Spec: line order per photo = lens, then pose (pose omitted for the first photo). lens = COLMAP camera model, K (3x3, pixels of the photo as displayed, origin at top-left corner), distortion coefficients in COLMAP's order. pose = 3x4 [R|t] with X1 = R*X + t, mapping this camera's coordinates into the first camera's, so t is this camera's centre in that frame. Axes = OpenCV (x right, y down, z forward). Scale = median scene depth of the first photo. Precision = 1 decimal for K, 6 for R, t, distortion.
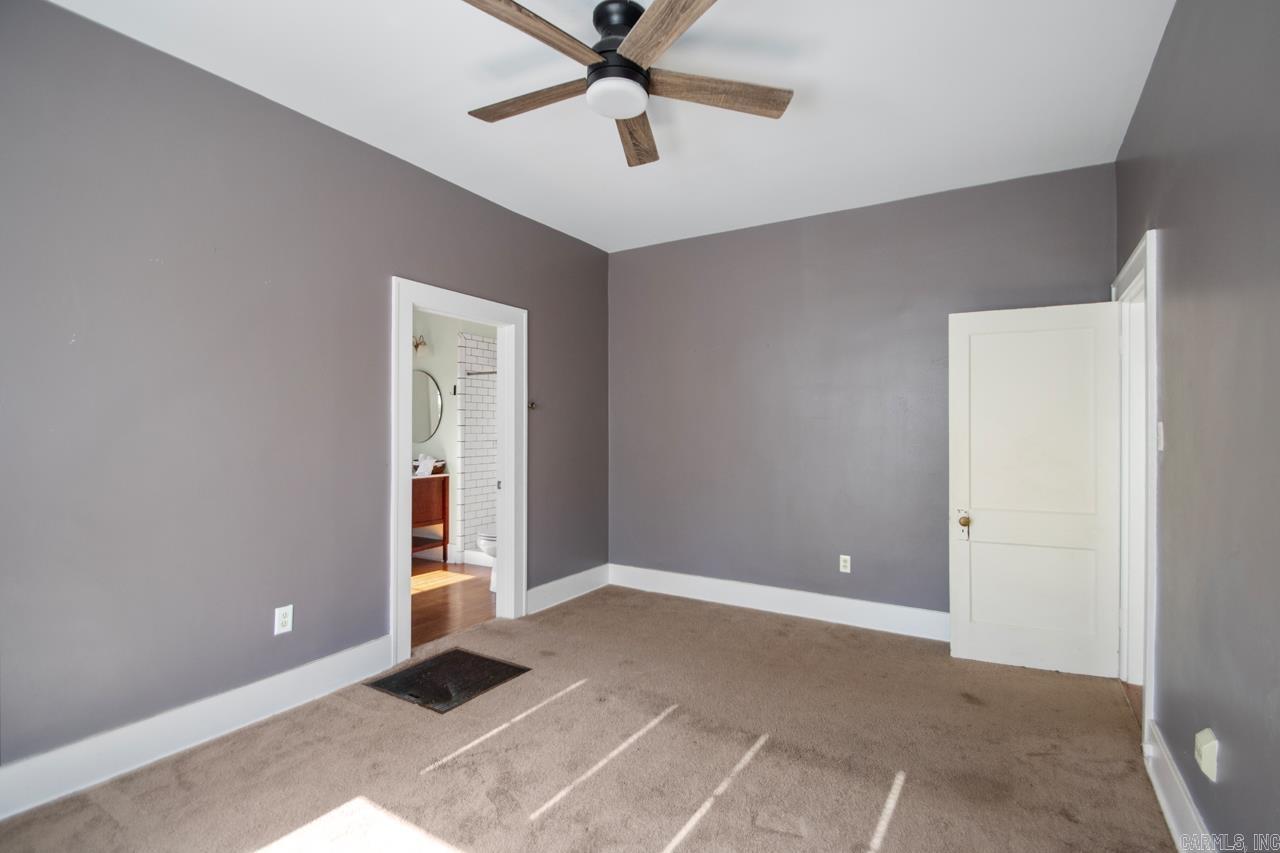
lens RADIAL K [[592.9, 0, 647.5], [0, 592.9, 429.2], [0, 0, 1]] dist [0.003402, -0.000804]
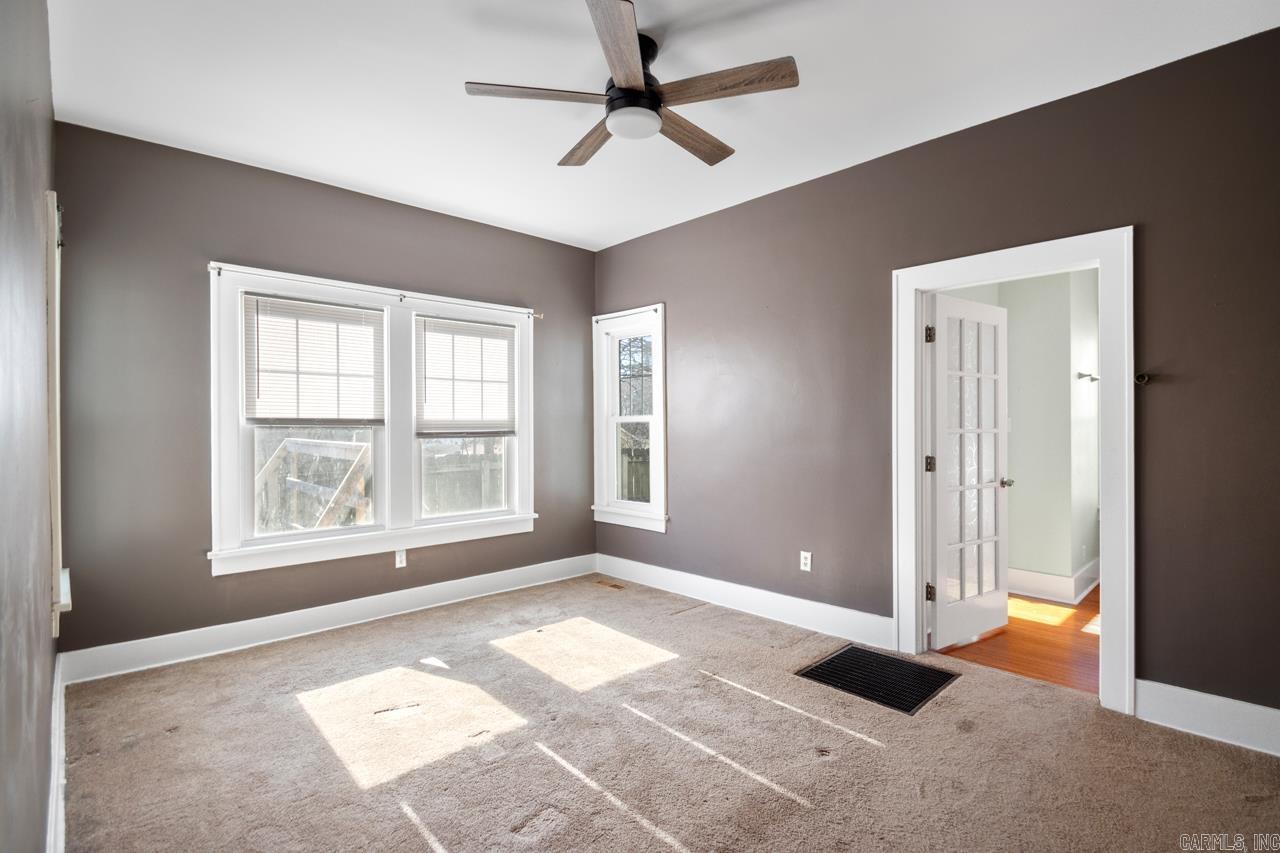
lens RADIAL K [[592.9, 0, 646.6], [0, 592.9, 424.5], [0, 0, 1]] dist [0.003402, -0.000804]
pose [[-0.260204, -0.001832, -0.965552, 0.792196], [0.000161, 0.999998, -0.001941, 0.012721], [0.965554, -0.000660, -0.260203, 1.009584]]
